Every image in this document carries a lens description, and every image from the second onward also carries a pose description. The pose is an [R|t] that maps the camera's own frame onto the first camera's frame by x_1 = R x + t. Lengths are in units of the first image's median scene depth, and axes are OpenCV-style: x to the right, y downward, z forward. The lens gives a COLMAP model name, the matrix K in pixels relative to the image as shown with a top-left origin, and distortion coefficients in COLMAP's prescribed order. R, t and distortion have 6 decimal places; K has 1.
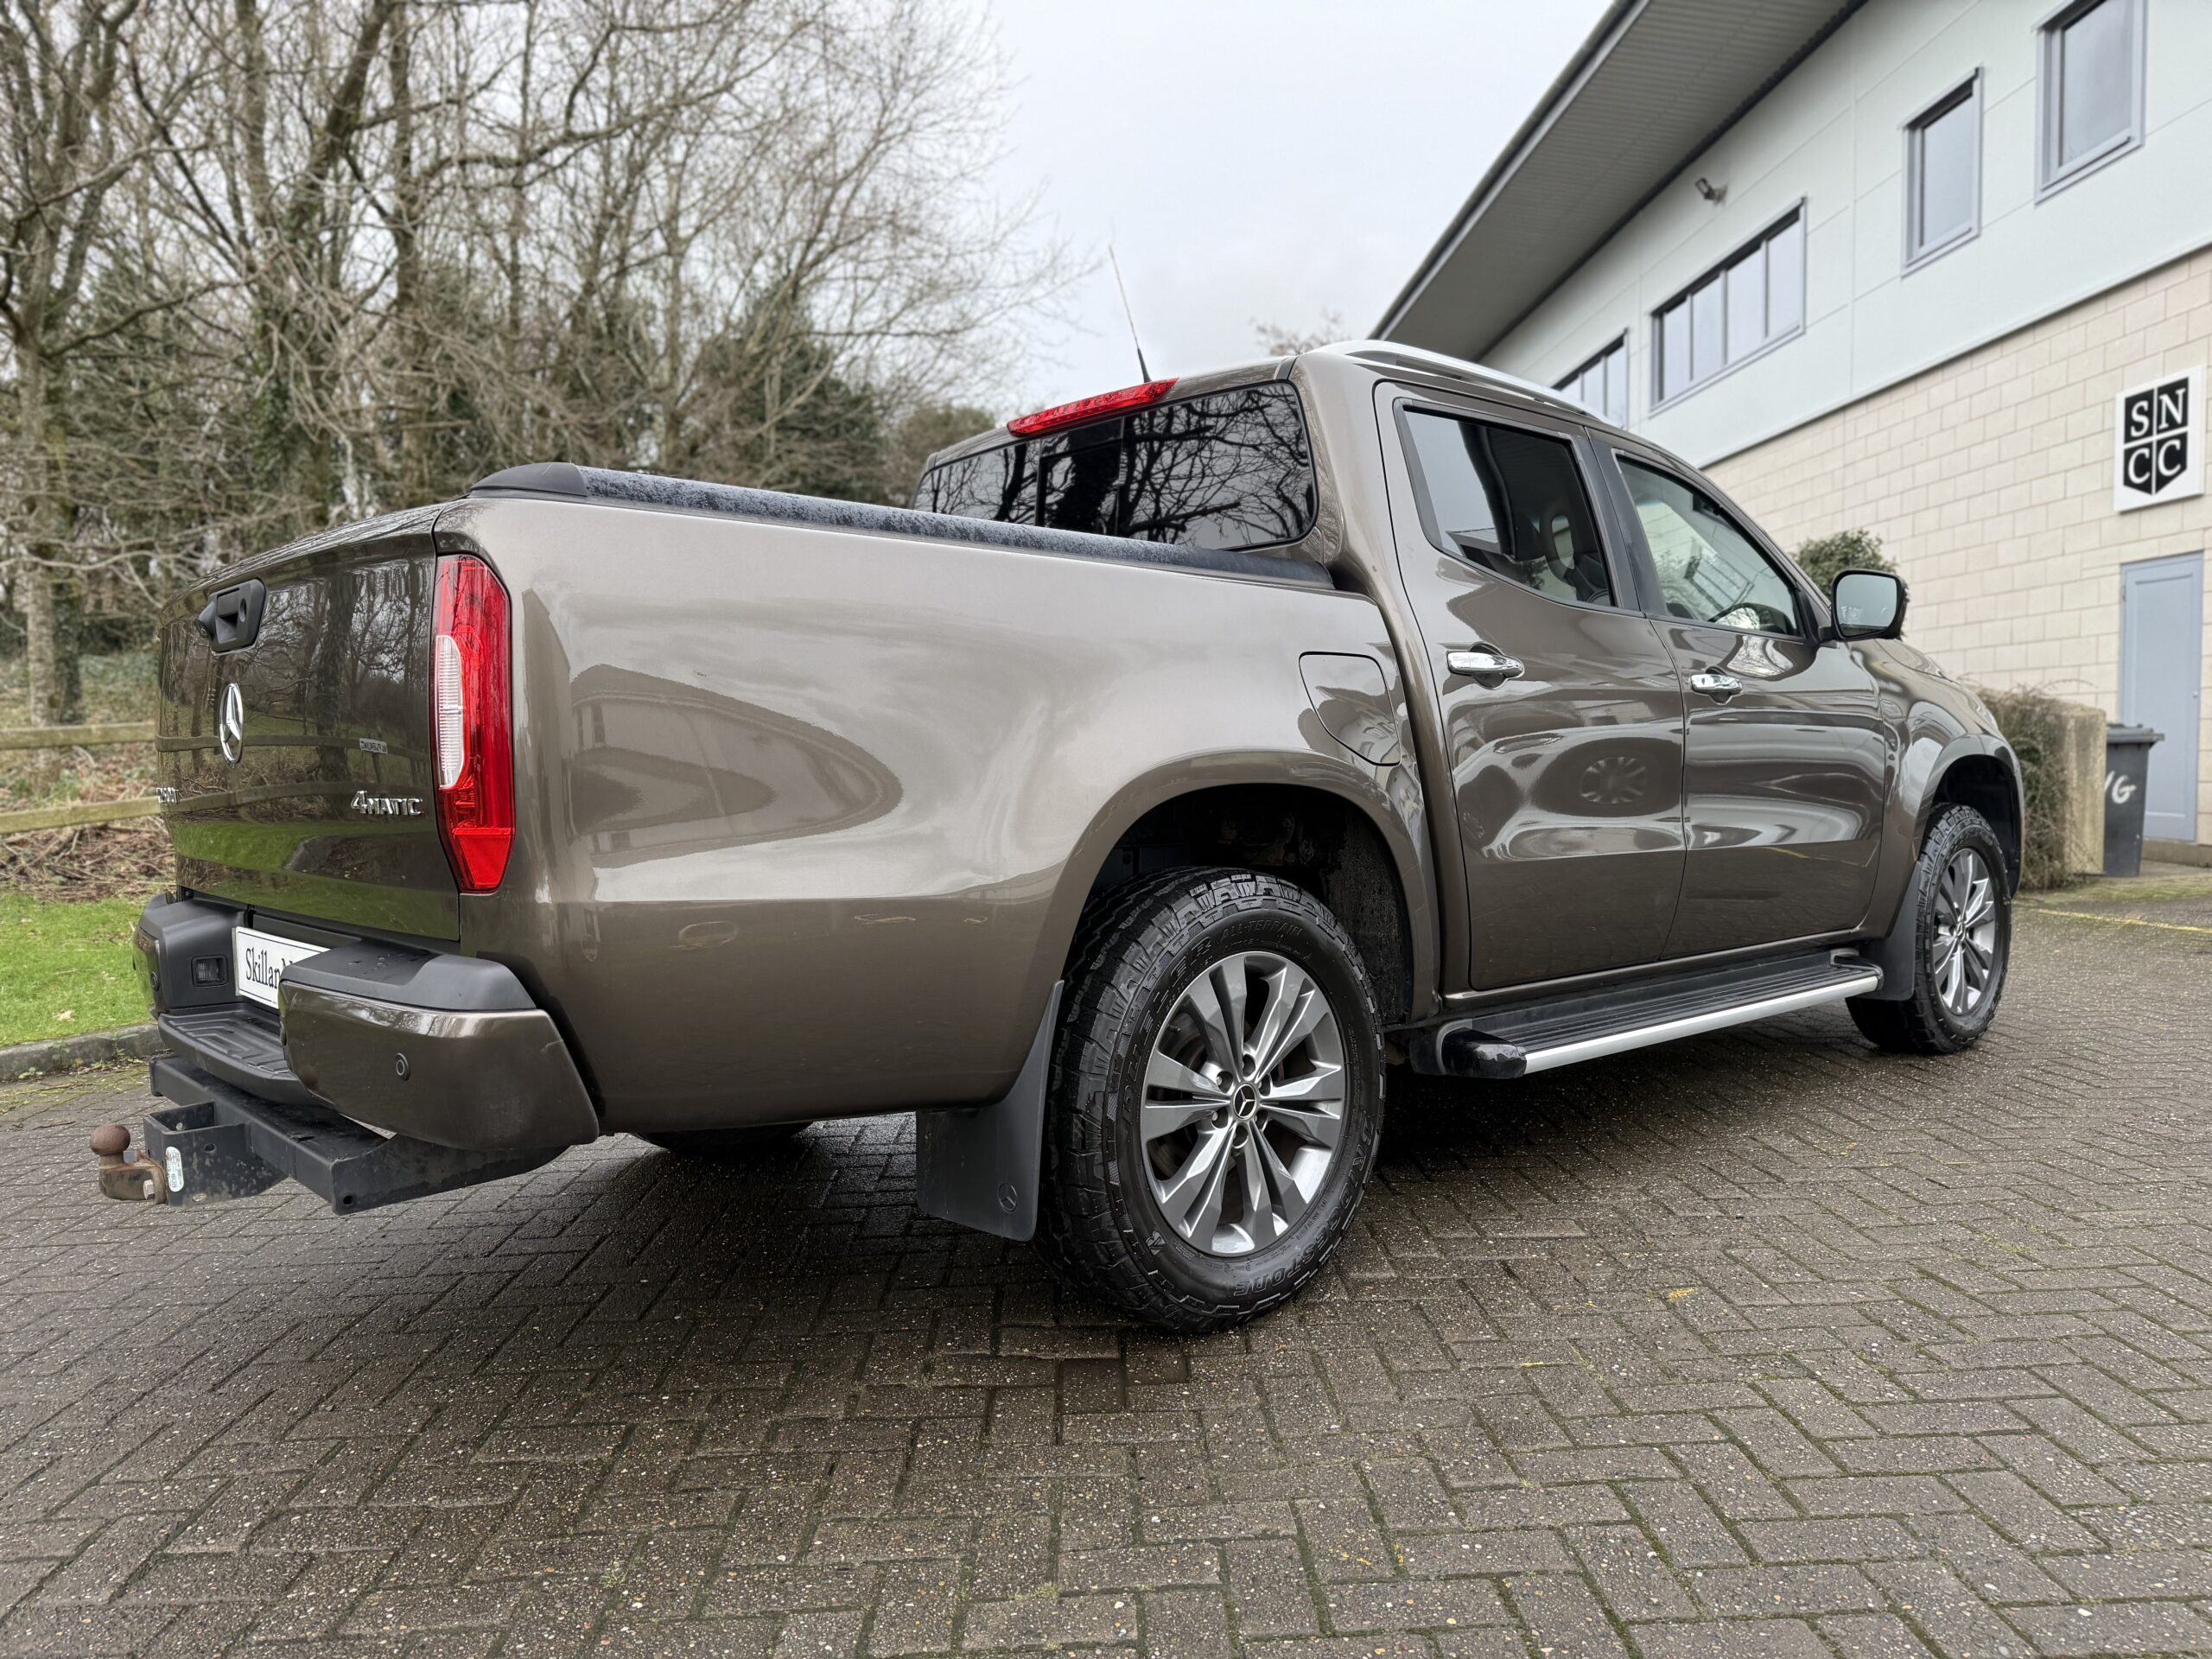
lens RADIAL K [[1559.2, 0, 1113.0], [0, 1559.2, 829.0], [0, 0, 1]] dist [0.001598, -0.022409]
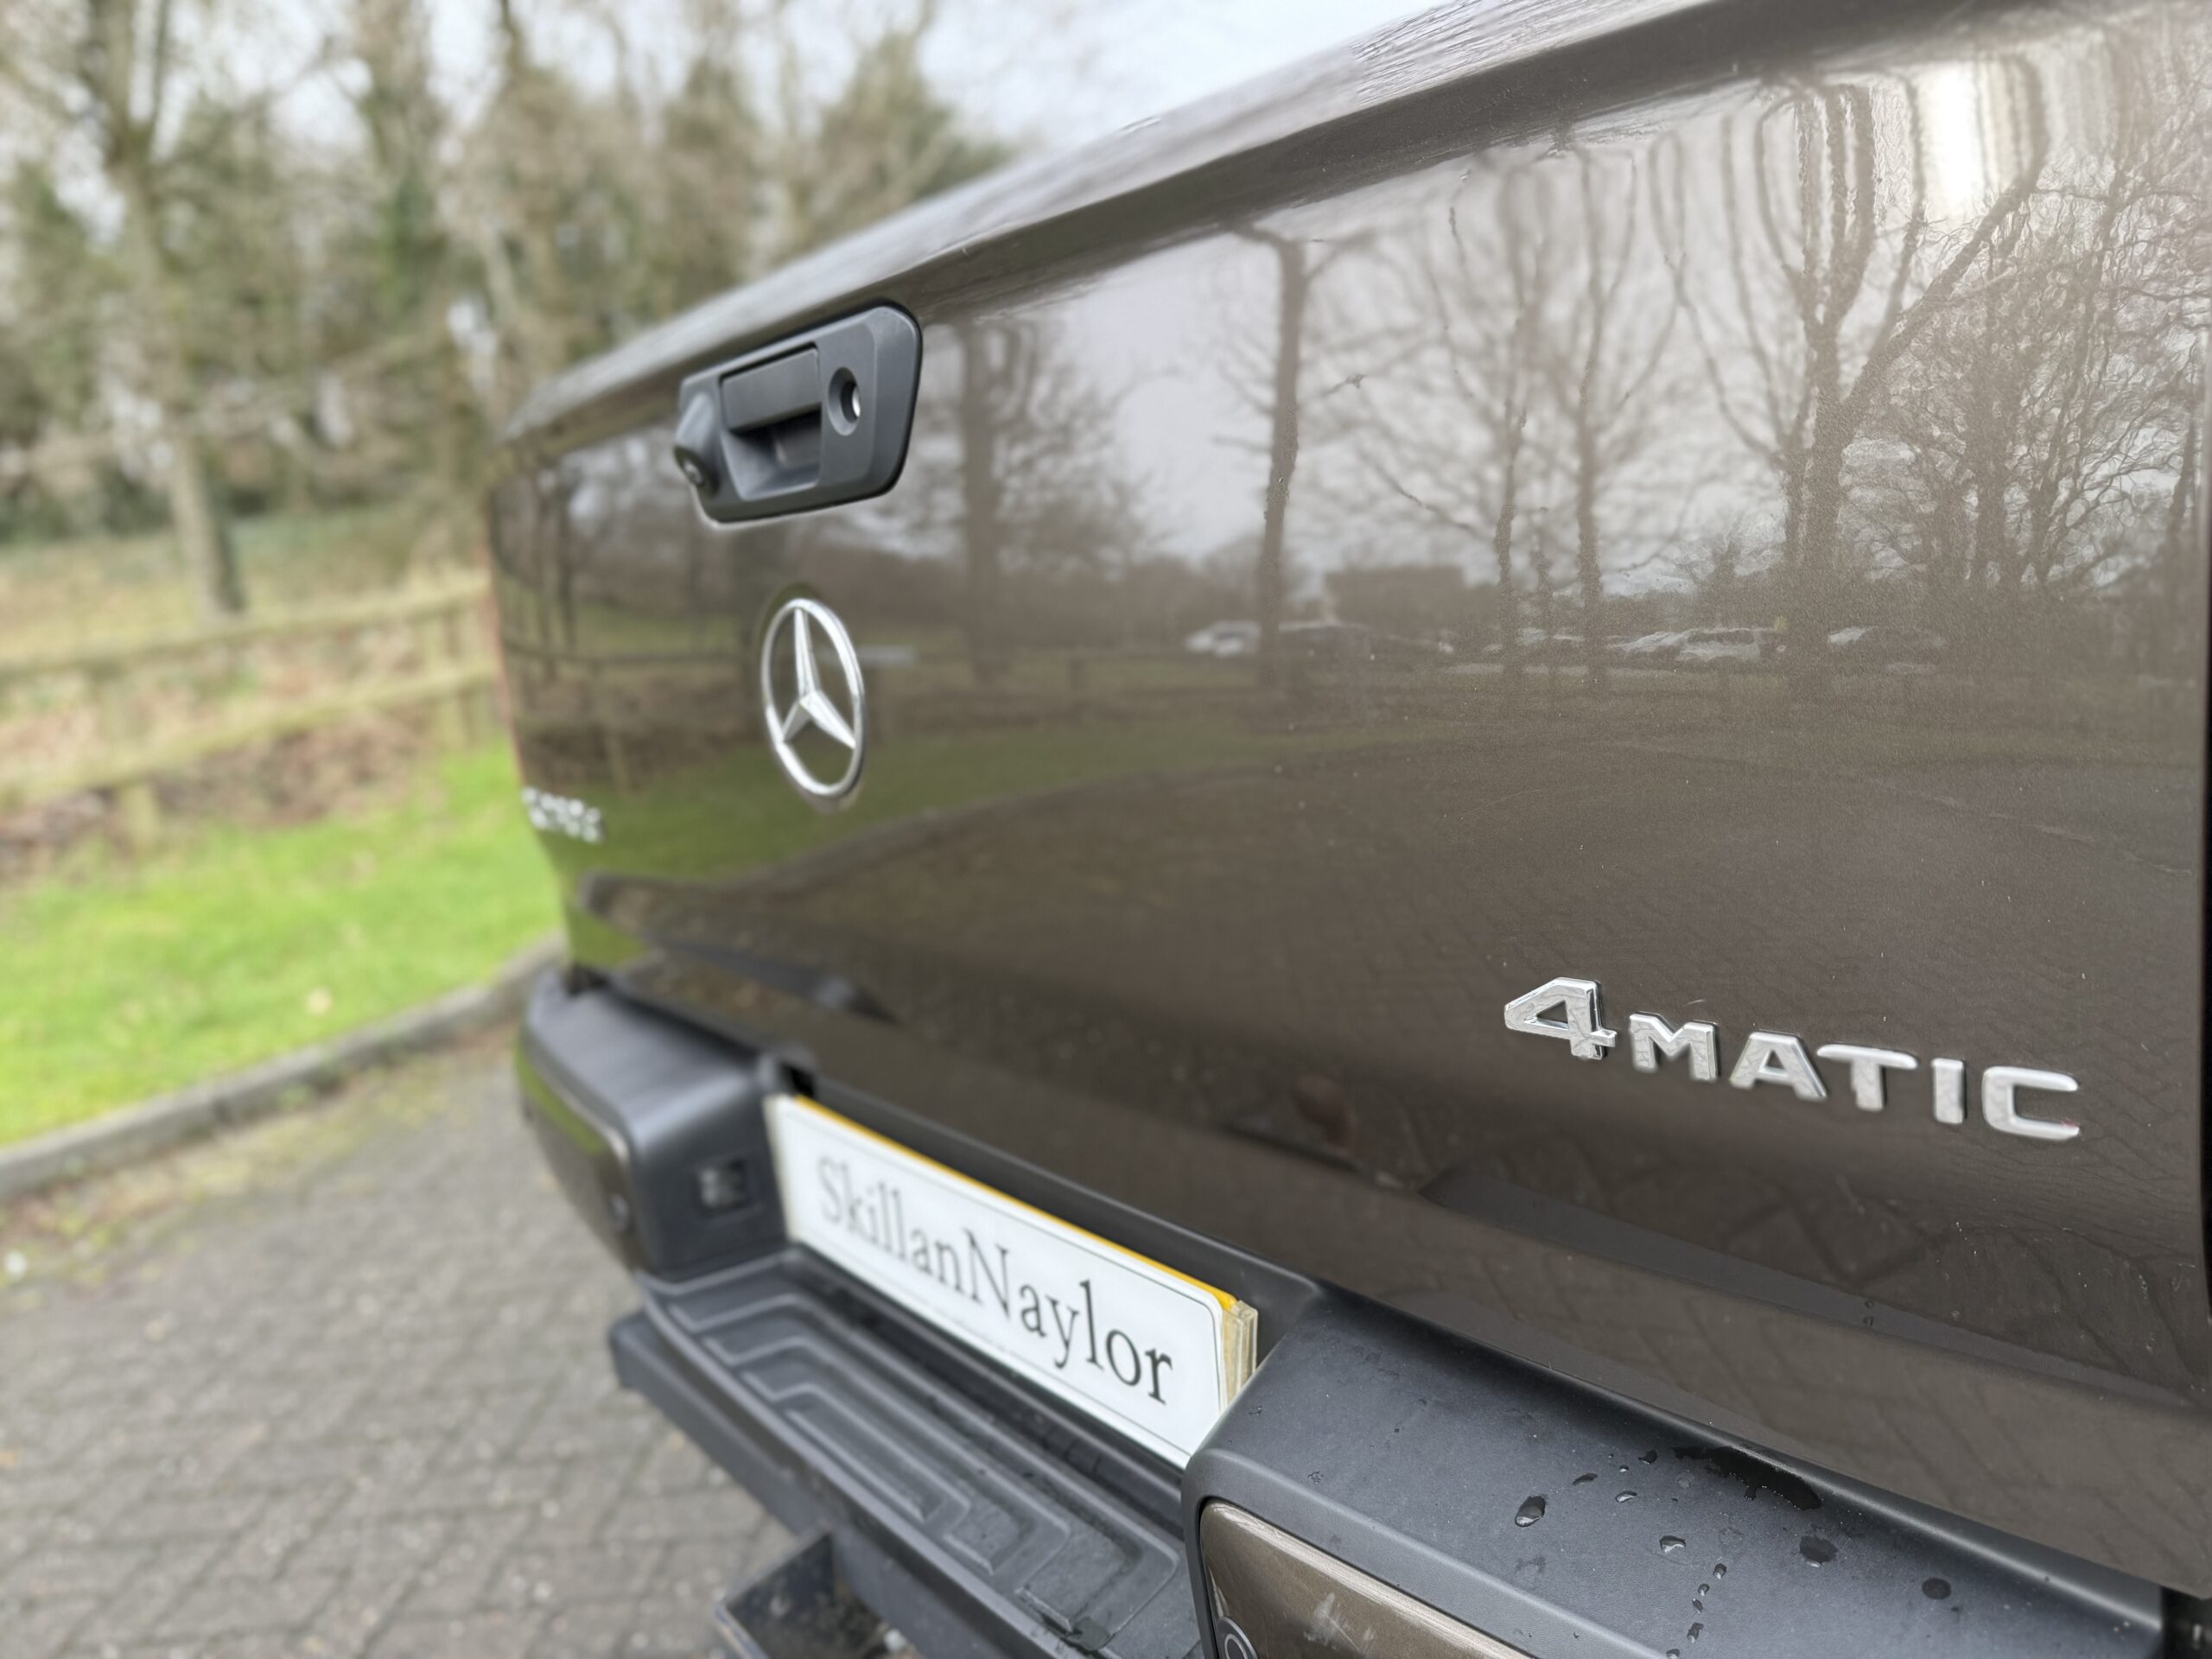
lens RADIAL K [[1559.2, 0, 1112.3], [0, 1559.2, 815.2], [0, 0, 1]] dist [0.001598, -0.022409]
pose [[0.992713, -0.080911, -0.089299, -0.285434], [0.092097, 0.987328, 0.129238, -0.052179], [0.077710, -0.136521, 0.987585, 0.381921]]
